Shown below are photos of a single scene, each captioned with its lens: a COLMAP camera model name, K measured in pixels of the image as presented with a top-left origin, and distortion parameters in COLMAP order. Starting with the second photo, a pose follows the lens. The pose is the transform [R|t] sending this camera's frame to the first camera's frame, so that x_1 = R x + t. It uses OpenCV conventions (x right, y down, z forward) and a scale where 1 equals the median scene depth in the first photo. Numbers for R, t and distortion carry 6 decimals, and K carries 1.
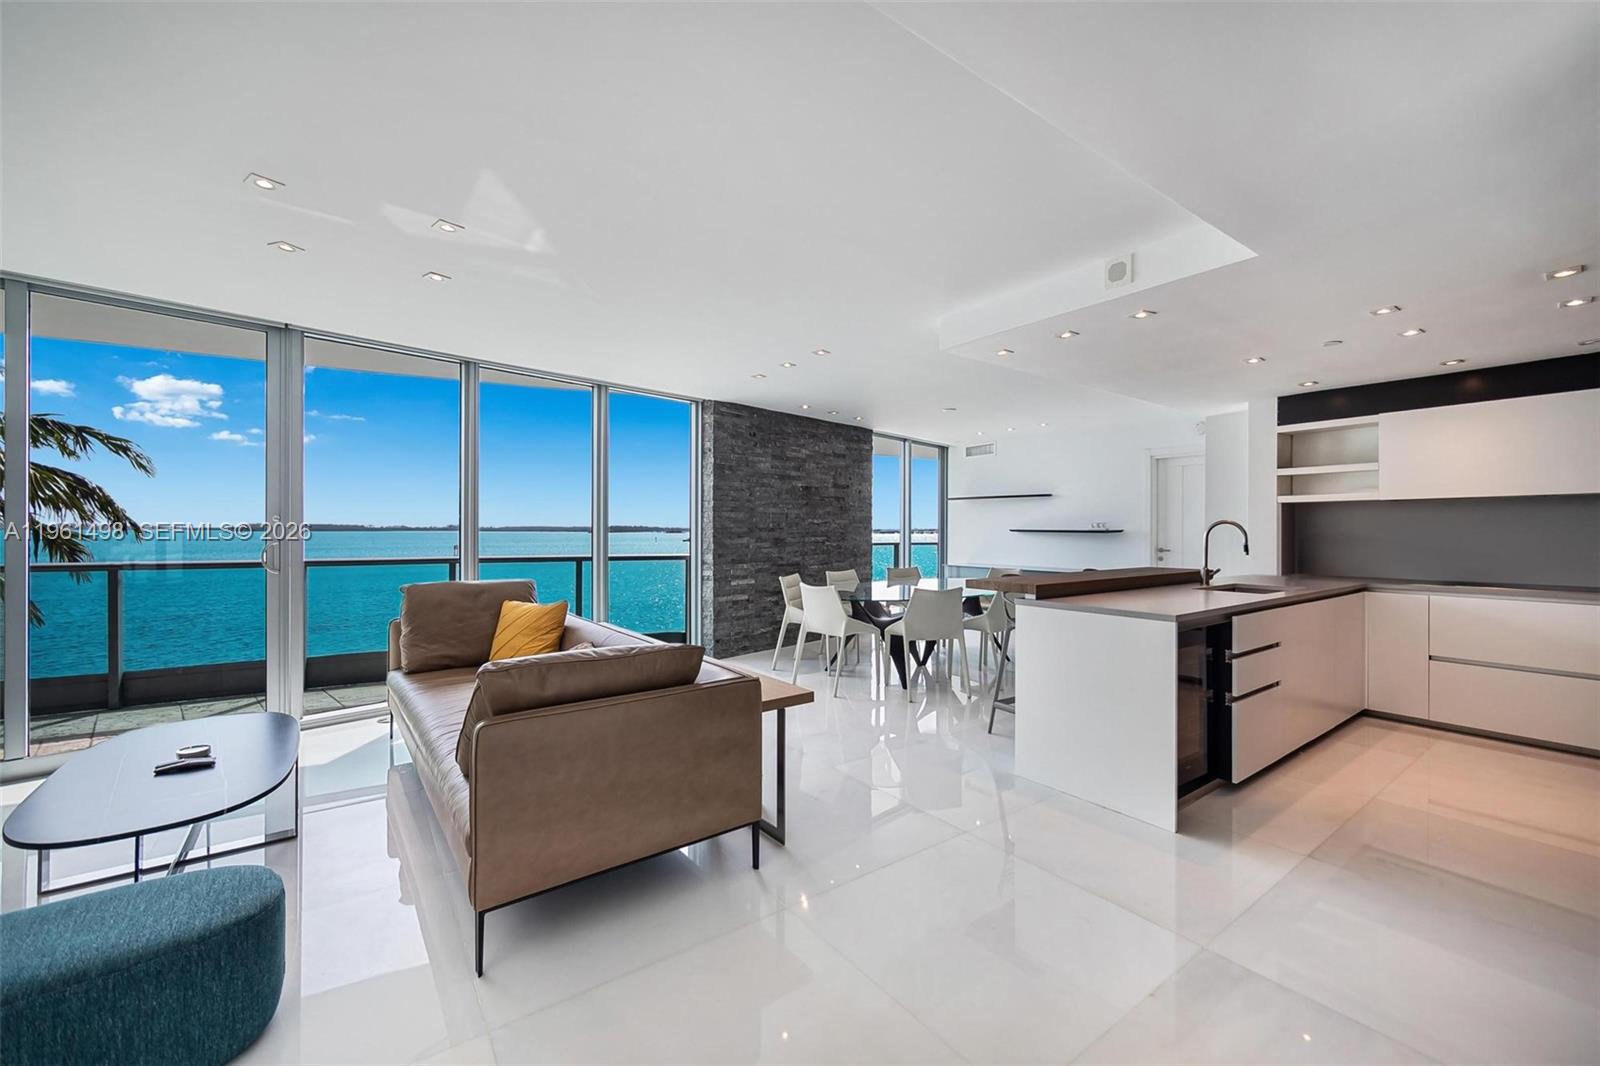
lens RADIAL K [[652.9, 0, 790.8], [0, 652.9, 534.7], [0, 0, 1]] dist [0.000009, 0.000657]
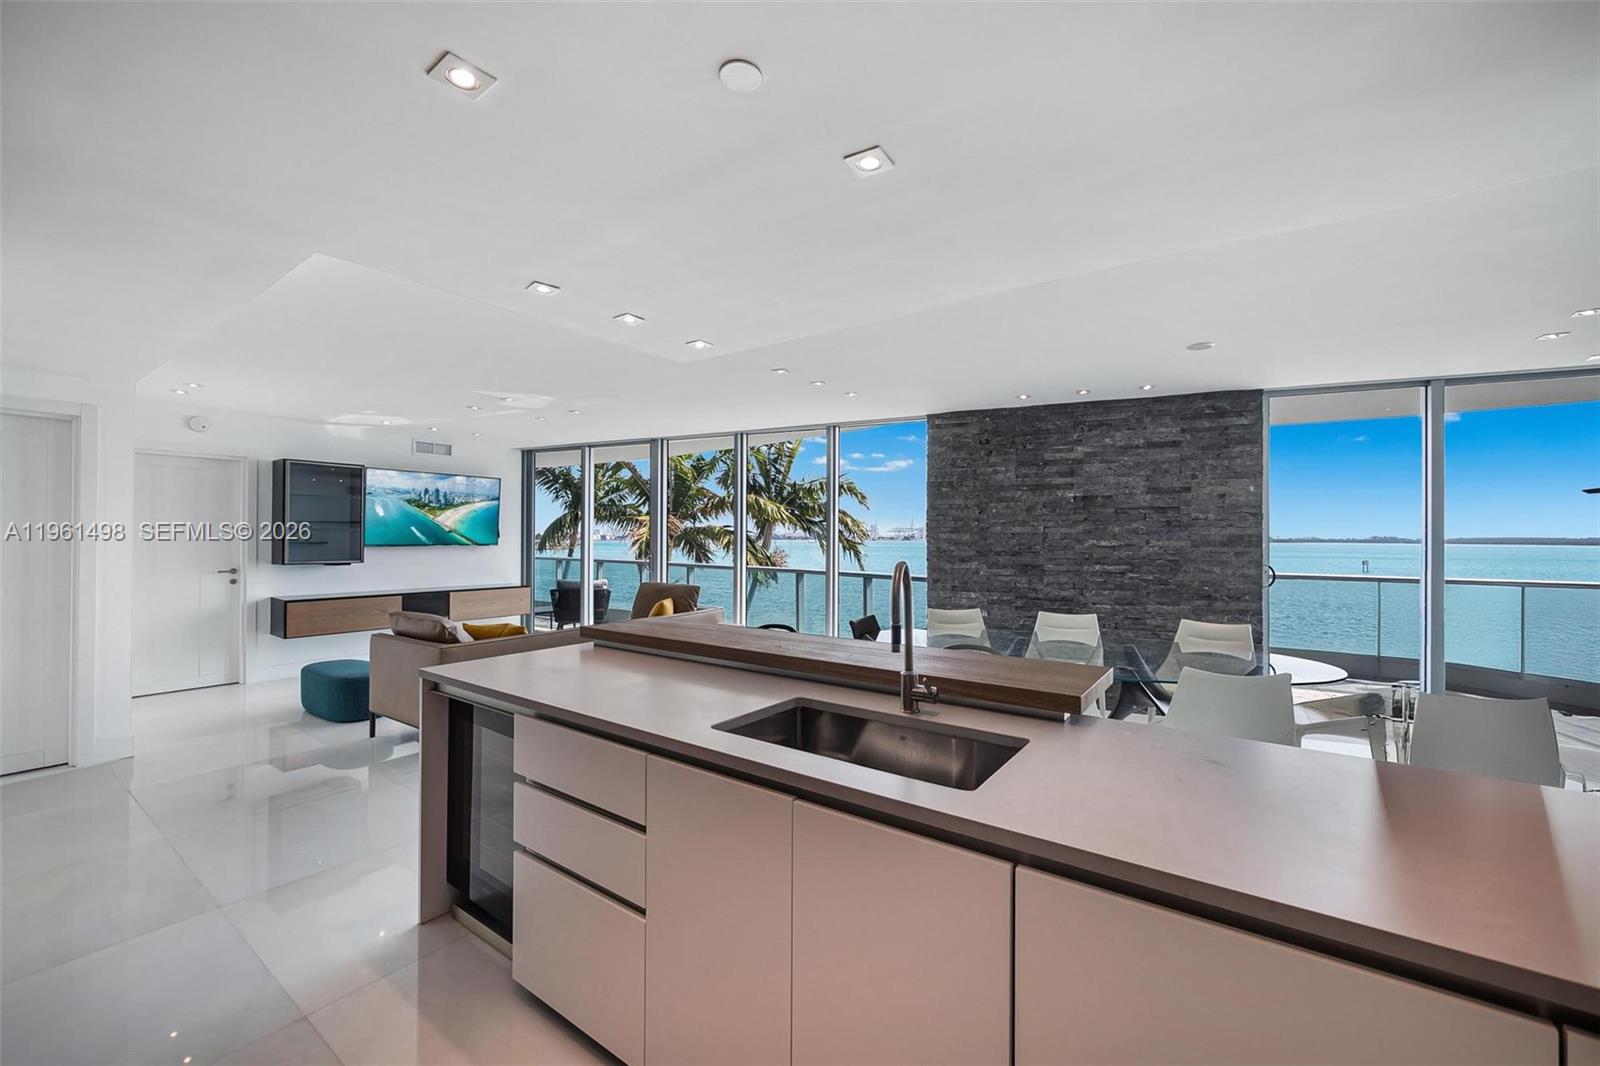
lens RADIAL K [[613.2, 0, 808.4], [0, 613.2, 534.7], [0, 0, 1]] dist [-0.001701, 0.000116]
pose [[0.330094, -0.004929, -0.943935, 0.613824], [-0.011828, 0.999886, -0.009357, -0.021412], [0.943874, 0.014254, 0.329998, 0.509913]]
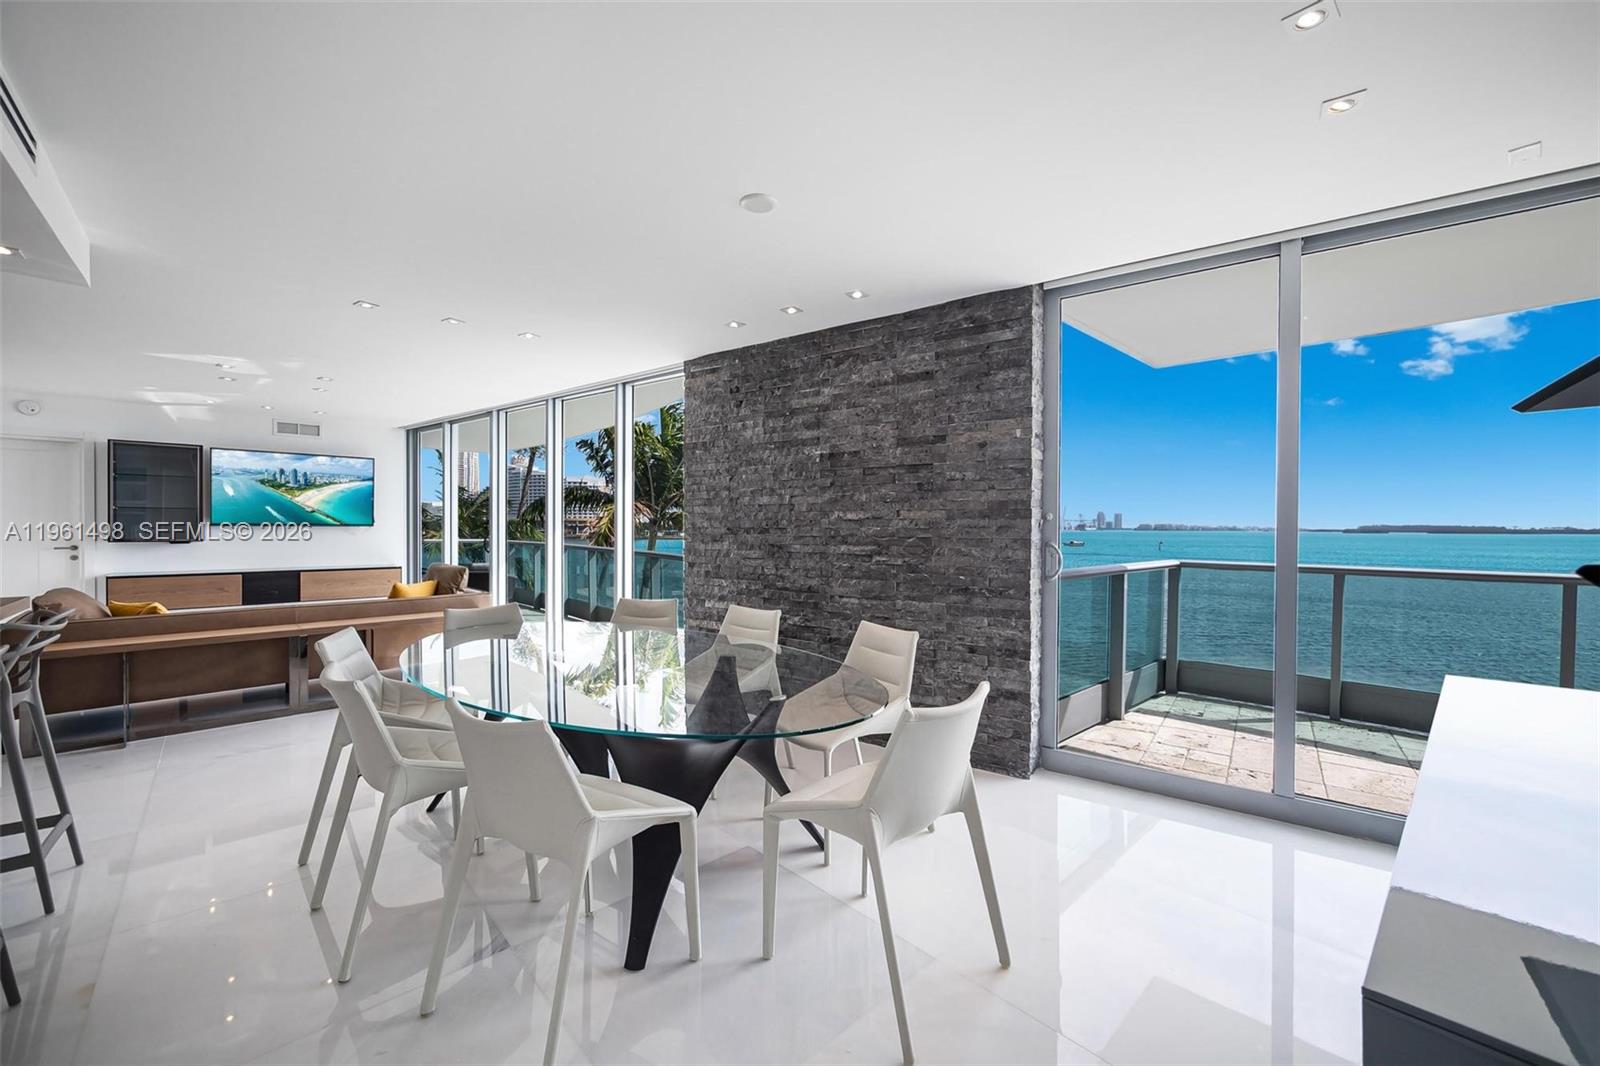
lens RADIAL K [[624.0, 0, 785.9], [0, 624.0, 530.9], [0, 0, 1]] dist [-0.000412, 0.000232]
pose [[0.125453, 0.004194, -0.992091, 0.582901], [-0.012471, 0.999919, 0.002650, -0.009550], [0.992021, 0.012040, 0.125495, 0.957431]]
